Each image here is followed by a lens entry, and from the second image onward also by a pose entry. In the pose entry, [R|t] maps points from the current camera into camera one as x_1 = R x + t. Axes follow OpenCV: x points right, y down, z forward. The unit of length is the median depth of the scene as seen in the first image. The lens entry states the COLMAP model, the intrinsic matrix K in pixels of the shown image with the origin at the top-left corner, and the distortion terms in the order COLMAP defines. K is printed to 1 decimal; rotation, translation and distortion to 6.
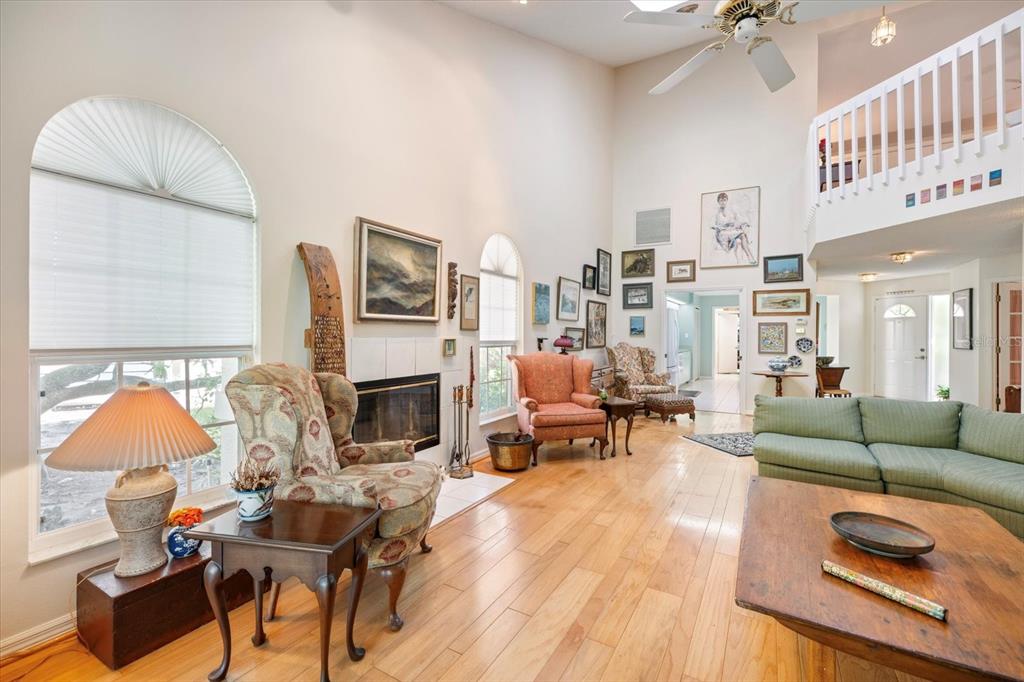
lens RADIAL K [[428.3, 0, 511.7], [0, 428.3, 337.0], [0, 0, 1]] dist [0.000101, 0.000224]
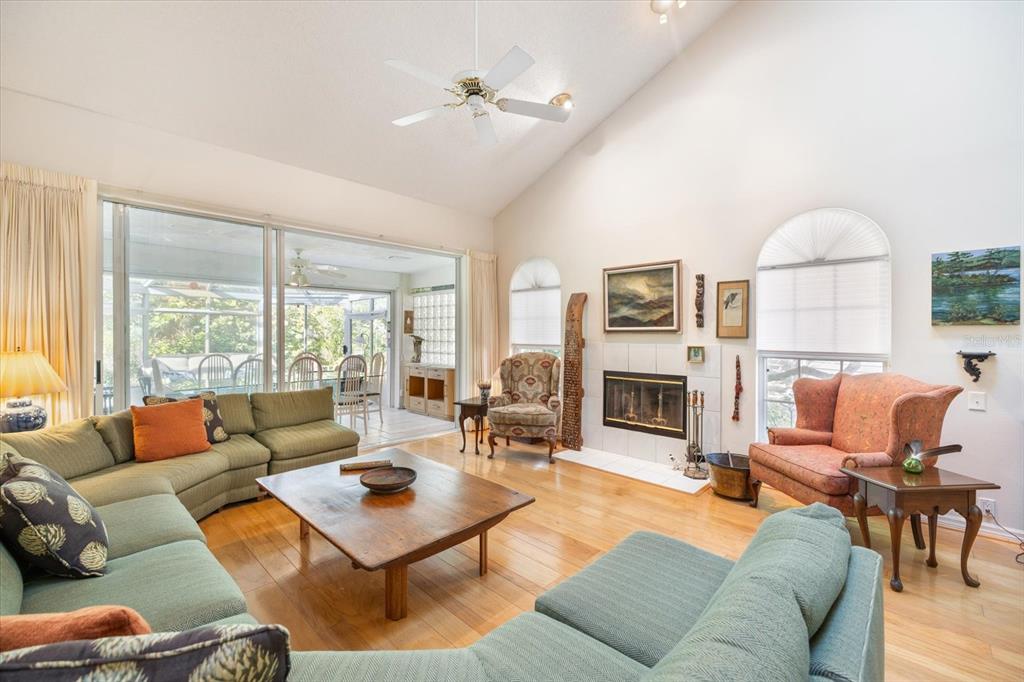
lens RADIAL K [[428.3, 0, 511.7], [0, 428.3, 337.0], [0, 0, 1]] dist [0.000101, 0.000224]
pose [[-0.220958, 0.004924, -0.975271, 0.987357], [-0.008399, 0.999941, 0.006951, -0.021727], [0.975247, 0.009727, -0.220904, 0.769792]]
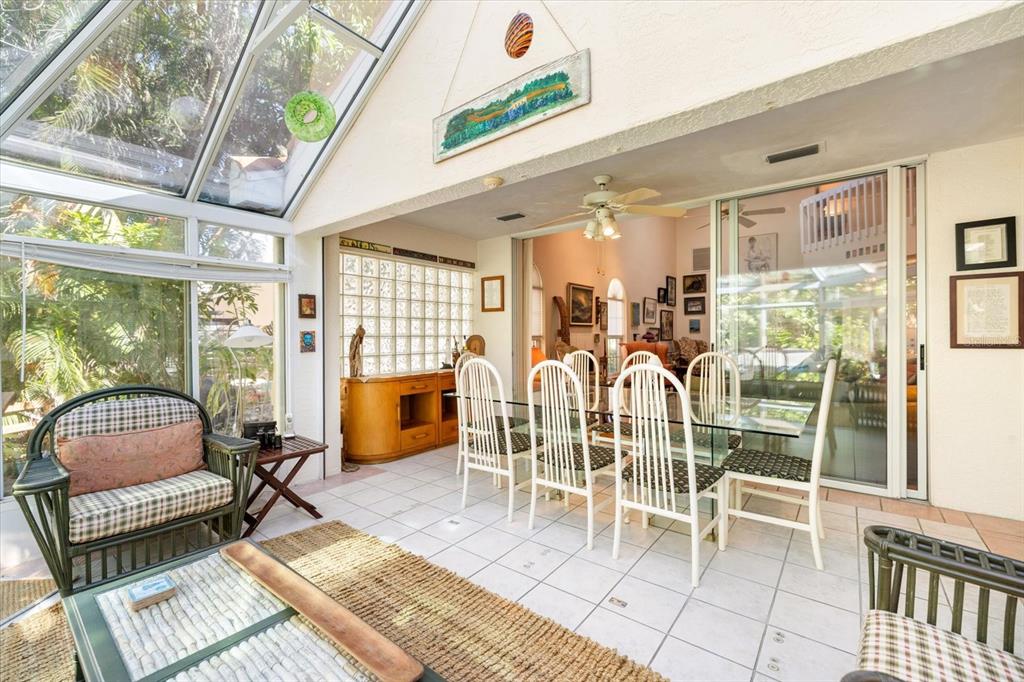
lens RADIAL K [[428.3, 0, 511.7], [0, 428.3, 337.0], [0, 0, 1]] dist [0.000101, 0.000224]
pose [[0.991615, -0.013385, -0.128535, -0.280439], [0.012796, 0.999903, -0.005409, 0.024308], [0.128595, 0.003719, 0.991690, -1.065353]]
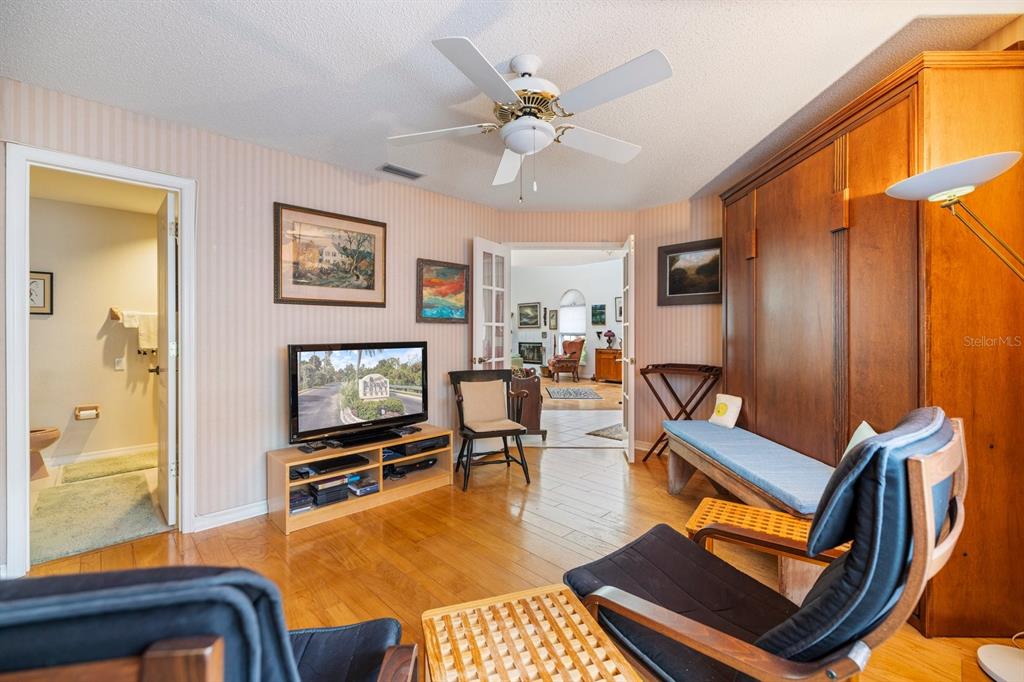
lens RADIAL K [[428.3, 0, 511.7], [0, 428.3, 337.0], [0, 0, 1]] dist [0.000101, 0.000224]
pose [[-0.242055, 0.003357, -0.970257, 2.944375], [-0.007542, 0.999957, 0.005341, 0.025877], [0.970233, 0.008611, -0.242019, 1.506657]]
